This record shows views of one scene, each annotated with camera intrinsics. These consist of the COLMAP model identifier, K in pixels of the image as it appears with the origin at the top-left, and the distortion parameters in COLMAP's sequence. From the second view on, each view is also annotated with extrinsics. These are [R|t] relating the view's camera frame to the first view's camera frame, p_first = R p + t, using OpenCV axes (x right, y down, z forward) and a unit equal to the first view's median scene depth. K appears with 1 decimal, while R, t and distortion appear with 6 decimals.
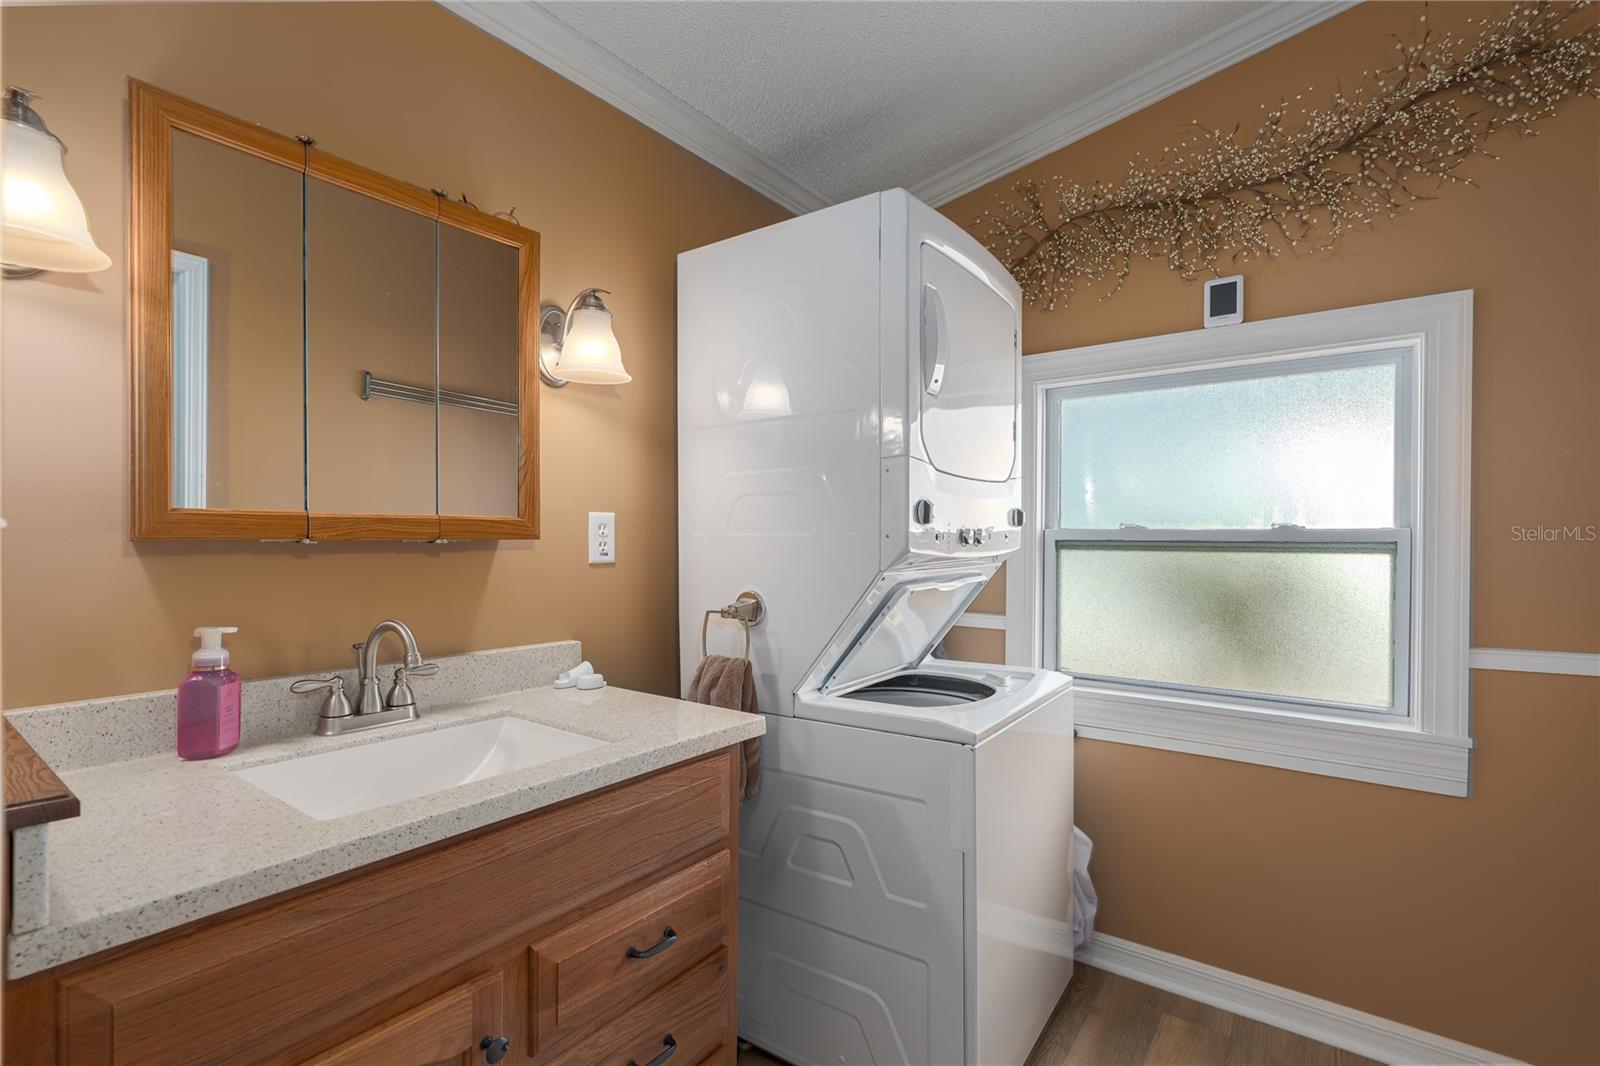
lens RADIAL K [[731.8, 0, 814.9], [0, 731.8, 537.5], [0, 0, 1]] dist [0.002382, -0.000219]
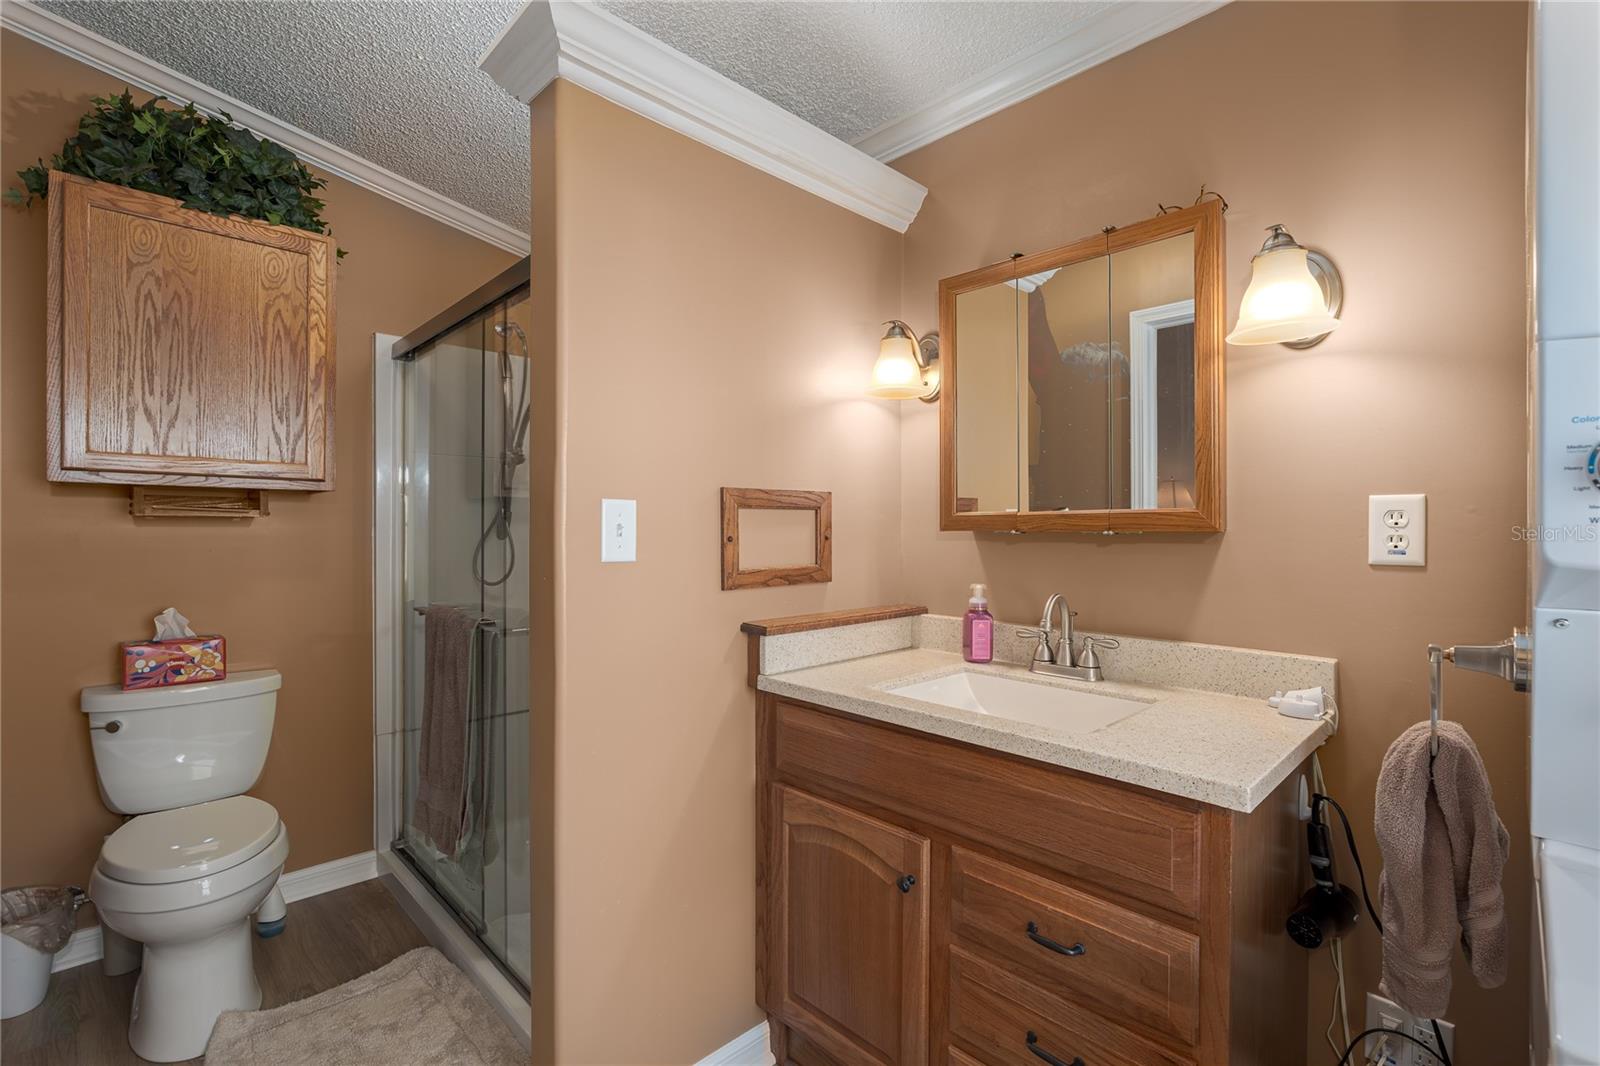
lens RADIAL K [[731.8, 0, 813.7], [0, 731.8, 530.7], [0, 0, 1]] dist [0.002382, -0.000219]
pose [[-0.169392, -0.001490, -0.985548, 0.759305], [-0.000604, 0.999999, -0.001408, 0.004003], [0.985548, 0.000357, -0.169393, 0.797279]]
